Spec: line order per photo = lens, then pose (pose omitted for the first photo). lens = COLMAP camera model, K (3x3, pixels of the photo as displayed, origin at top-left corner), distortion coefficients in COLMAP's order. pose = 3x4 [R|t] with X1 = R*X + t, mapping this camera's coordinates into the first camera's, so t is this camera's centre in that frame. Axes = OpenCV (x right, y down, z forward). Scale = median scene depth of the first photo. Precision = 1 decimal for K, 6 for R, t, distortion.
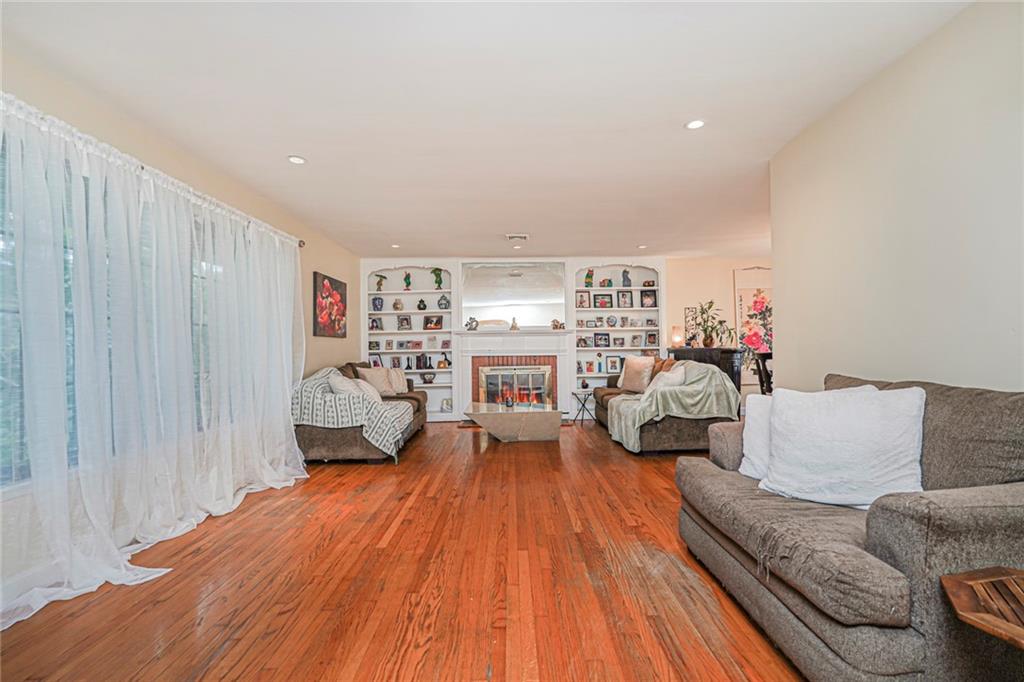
lens RADIAL K [[465.5, 0, 512.0], [0, 465.5, 341.8], [0, 0, 1]] dist [-0.014125, 0.007266]
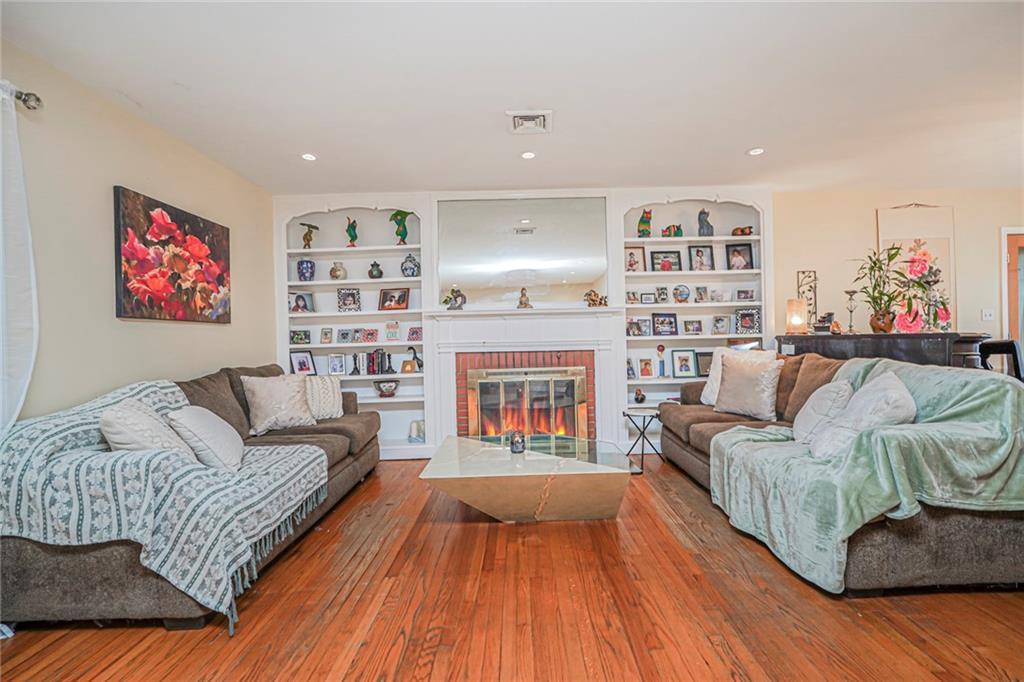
lens RADIAL K [[465.5, 0, 512.6], [0, 465.5, 340.1], [0, 0, 1]] dist [-0.014125, 0.007266]
pose [[0.999801, -0.010849, -0.016766, -0.000525], [0.011082, 0.999842, 0.013863, 0.007086], [0.016613, -0.014046, 0.999763, 0.392539]]
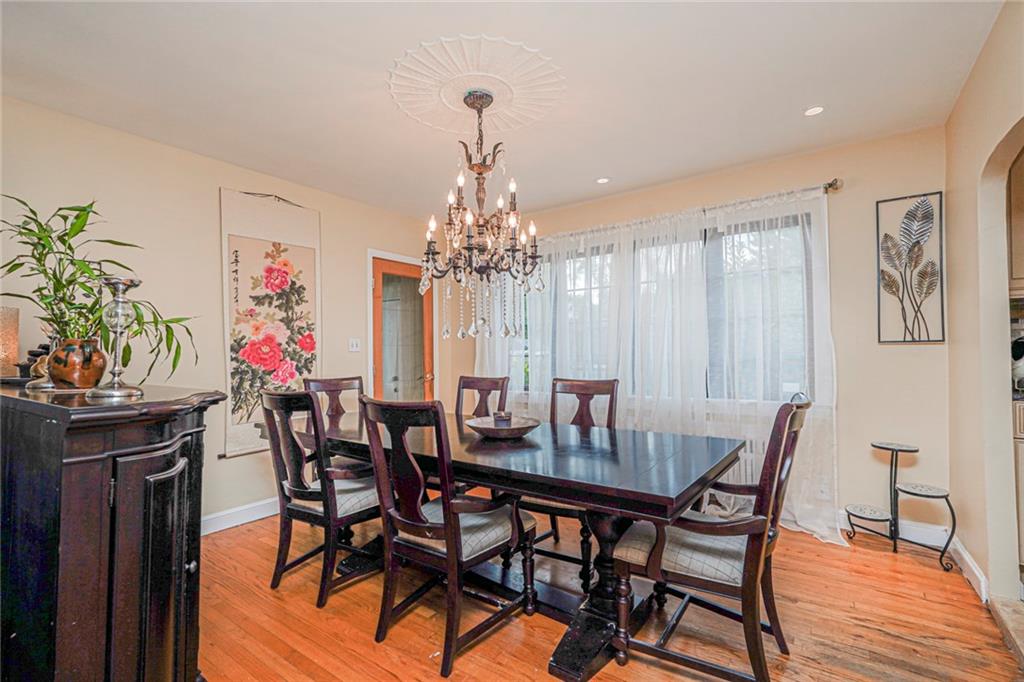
lens RADIAL K [[465.5, 0, 521.9], [0, 465.5, 338.5], [0, 0, 1]] dist [-0.014125, 0.007266]
pose [[0.567276, 0.020070, 0.823283, 0.306835], [-0.003084, 0.999748, -0.022248, -0.008303], [-0.823522, 0.010082, 0.567194, 0.564717]]
